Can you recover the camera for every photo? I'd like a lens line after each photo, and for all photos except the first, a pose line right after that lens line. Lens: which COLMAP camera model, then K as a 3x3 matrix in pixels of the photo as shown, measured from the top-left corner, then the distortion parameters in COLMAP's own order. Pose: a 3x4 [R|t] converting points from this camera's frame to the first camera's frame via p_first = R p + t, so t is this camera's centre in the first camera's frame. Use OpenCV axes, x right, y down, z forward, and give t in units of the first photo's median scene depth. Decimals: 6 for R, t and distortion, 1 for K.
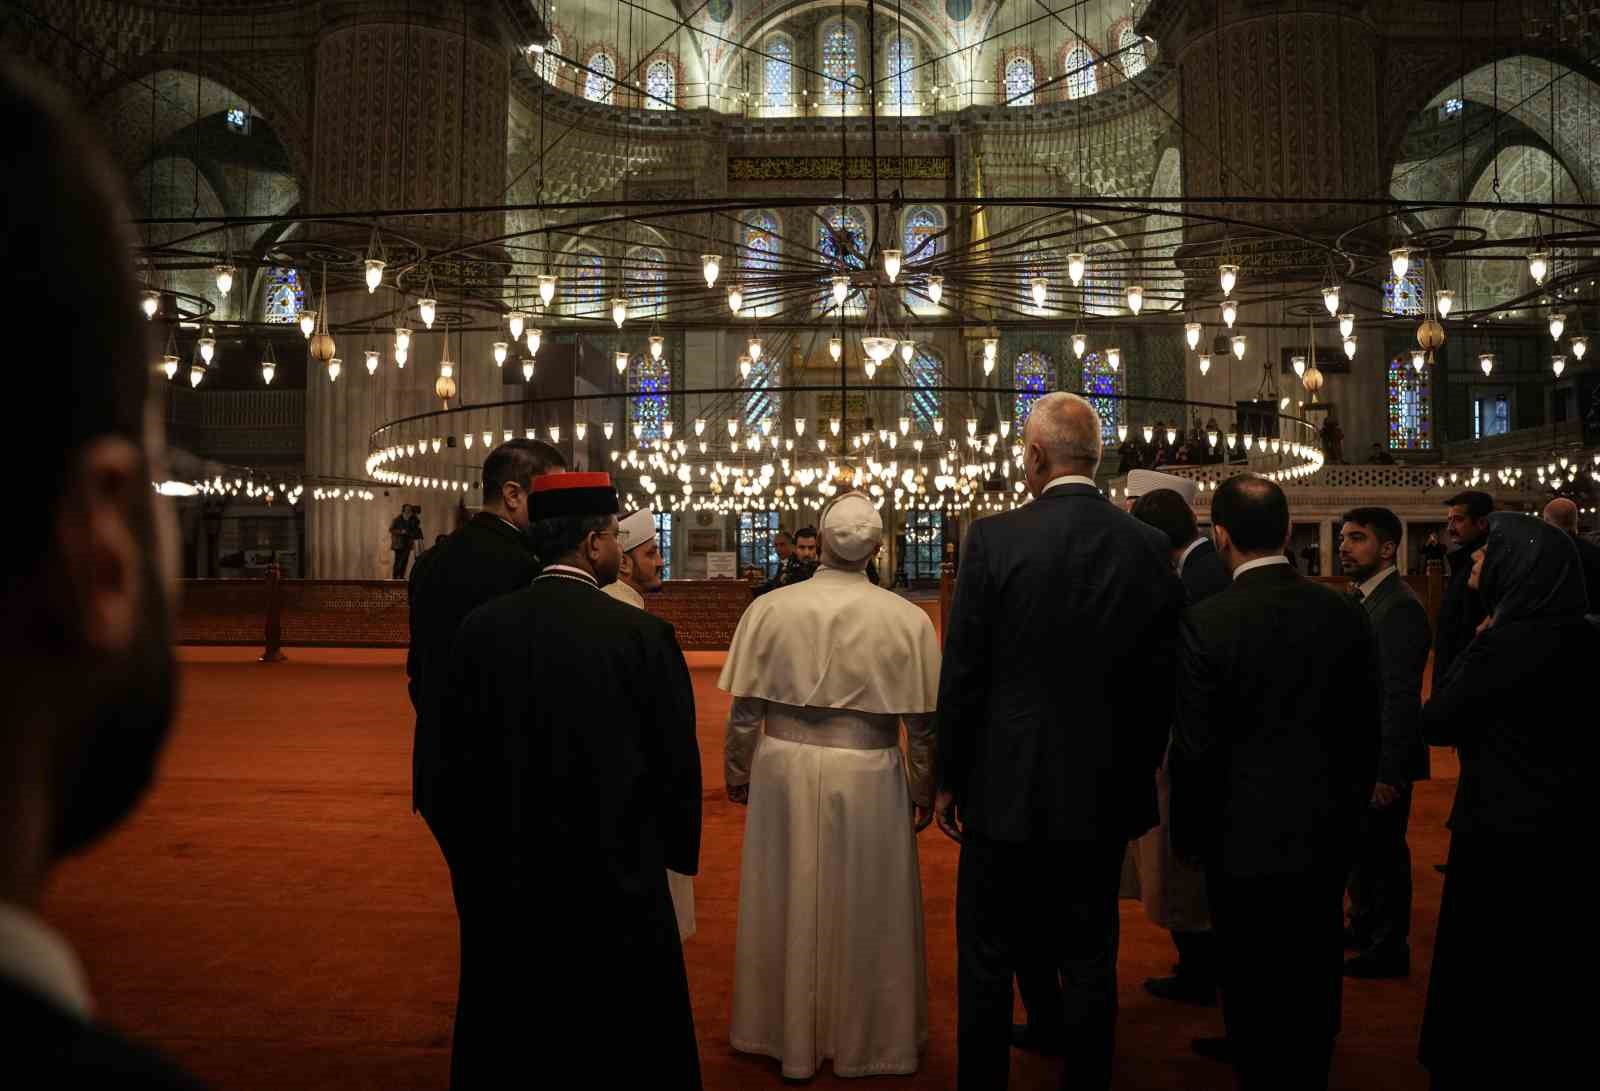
lens RADIAL K [[1271.7, 0, 800.0], [0, 1271.7, 545.5], [0, 0, 1]] dist [-0.118342, 0.004113]
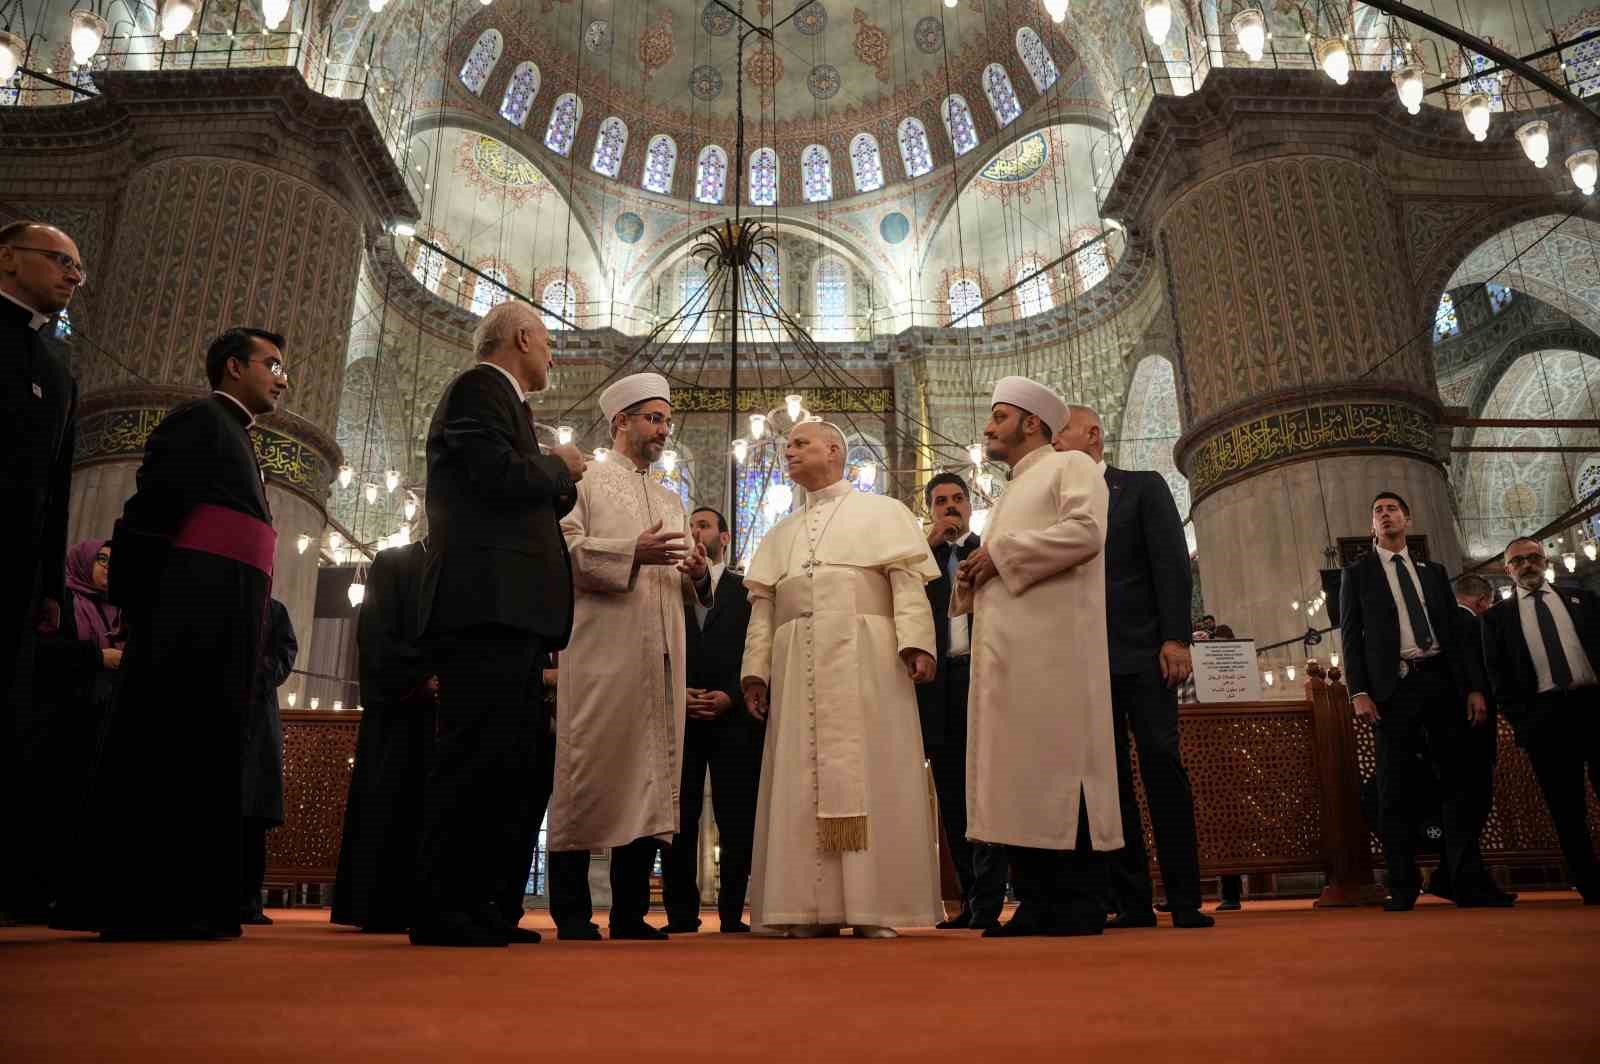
lens RADIAL K [[1161.5, 0, 794.3], [0, 1161.5, 548.0], [0, 0, 1]] dist [-0.172417, 0.135924]
pose [[0.999110, 0.006320, 0.041703, 0.021809], [0.006681, 0.952518, -0.304409, 0.040644], [-0.041647, 0.304417, 0.951628, 0.280269]]
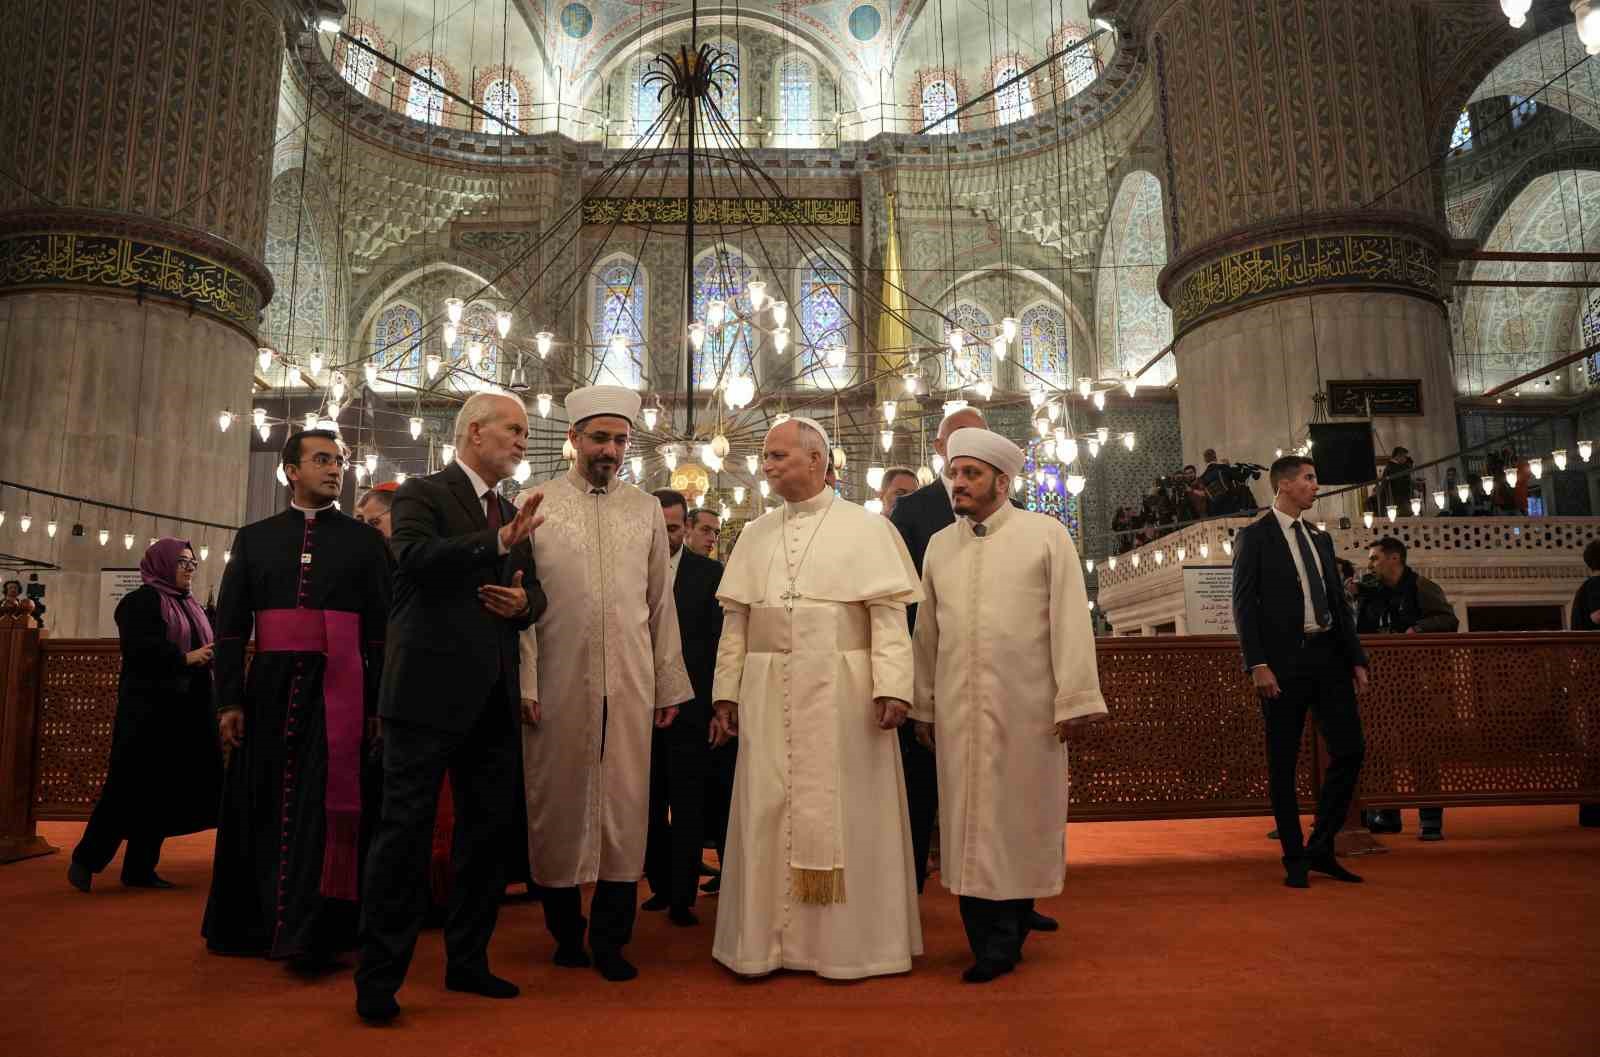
lens RADIAL K [[1193.9, 0, 761.8], [0, 1193.9, 546.1], [0, 0, 1]] dist [-0.173499, 0.139206]
pose [[0.998721, 0.004280, 0.050383, 0.021544], [0.002904, 0.989910, -0.141666, 0.022231], [-0.050481, 0.141631, 0.988631, 0.286262]]
